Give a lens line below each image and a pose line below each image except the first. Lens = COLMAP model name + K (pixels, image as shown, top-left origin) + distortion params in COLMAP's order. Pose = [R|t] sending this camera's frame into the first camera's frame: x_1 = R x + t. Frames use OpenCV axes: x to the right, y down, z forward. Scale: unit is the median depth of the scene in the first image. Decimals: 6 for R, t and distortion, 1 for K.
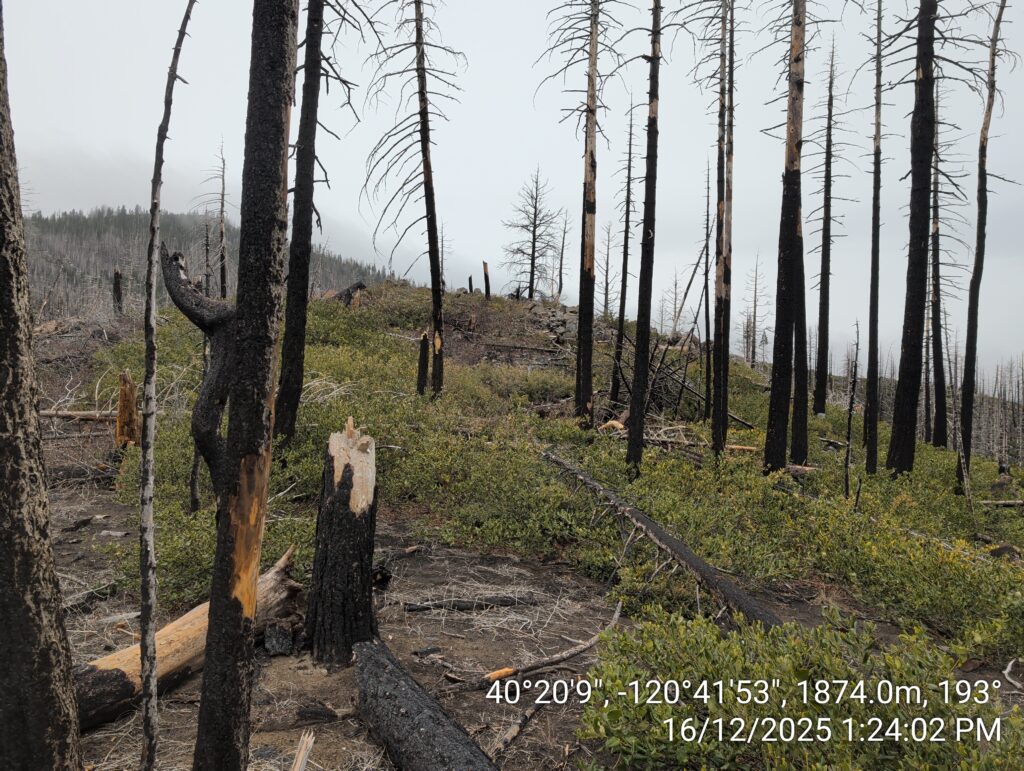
lens RADIAL K [[709.2, 0, 512.0], [0, 709.2, 385.5], [0, 0, 1]] dist [0.057445, -0.057502]
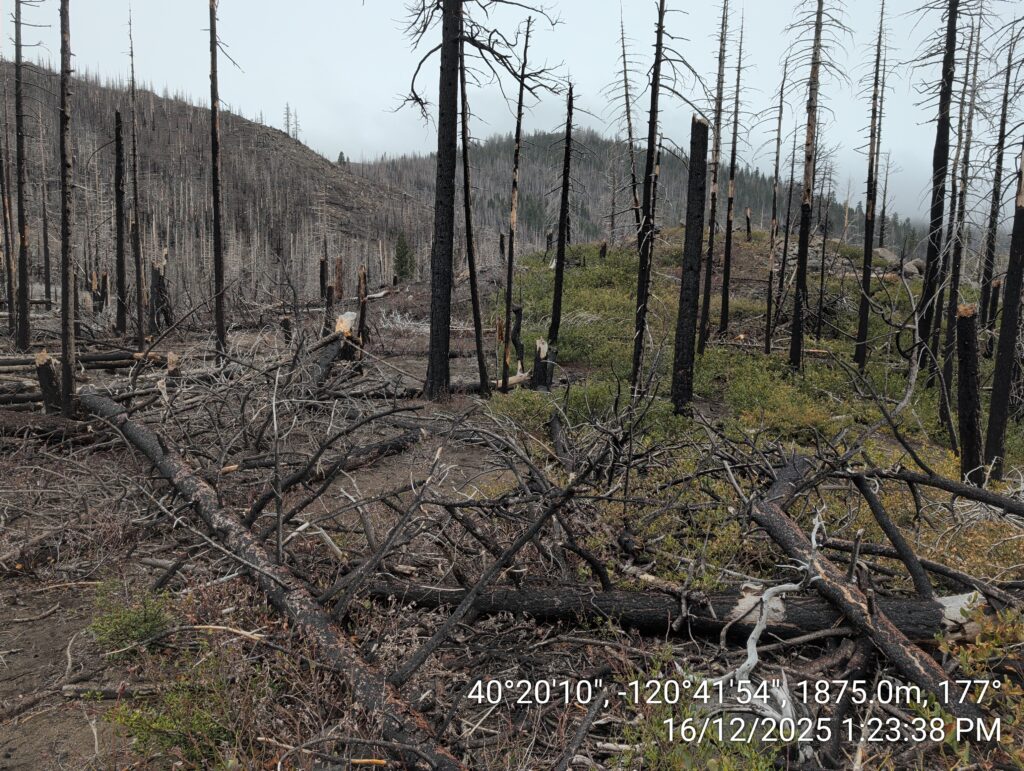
lens RADIAL K [[709.2, 0, 512.0], [0, 709.2, 385.5], [0, 0, 1]] dist [0.057445, -0.057502]
pose [[0.878755, 0.049721, -0.474676, 0.547823], [0.013529, 0.991564, 0.128910, -0.070188], [0.477081, -0.119703, 0.870669, -0.934365]]
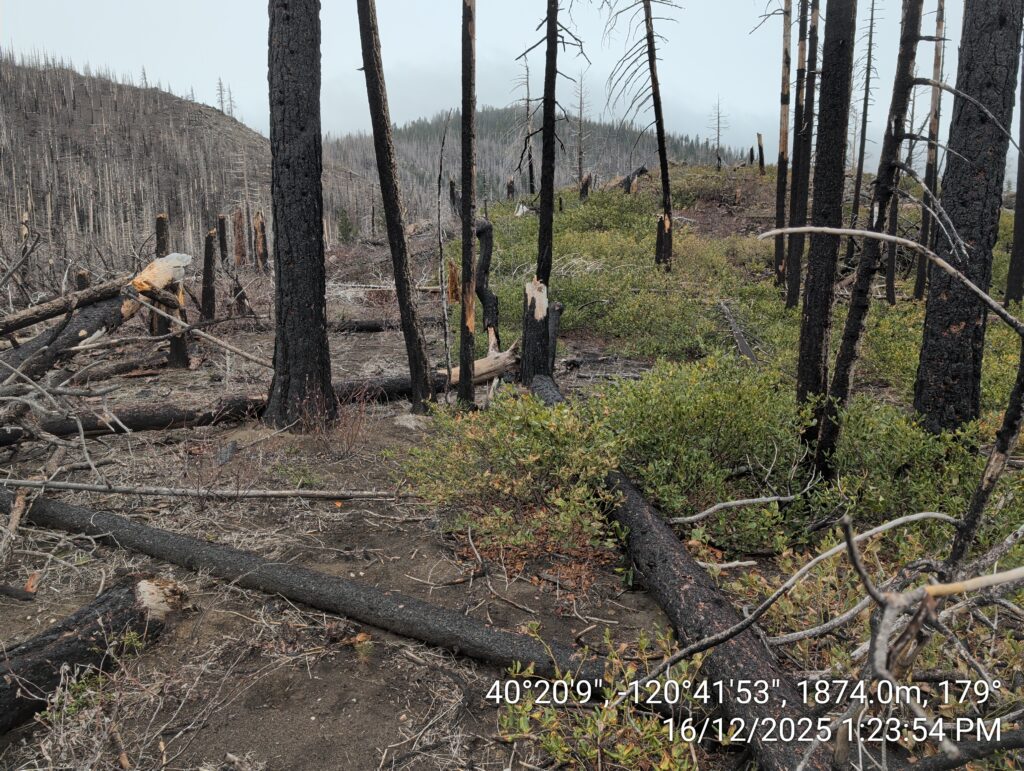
lens RADIAL K [[709.2, 0, 512.0], [0, 709.2, 385.5], [0, 0, 1]] dist [0.057445, -0.057502]
pose [[0.906093, 0.024193, -0.422386, 0.201541], [0.047198, 0.986352, 0.157744, 0.010678], [0.420437, -0.162866, 0.892585, -0.317598]]
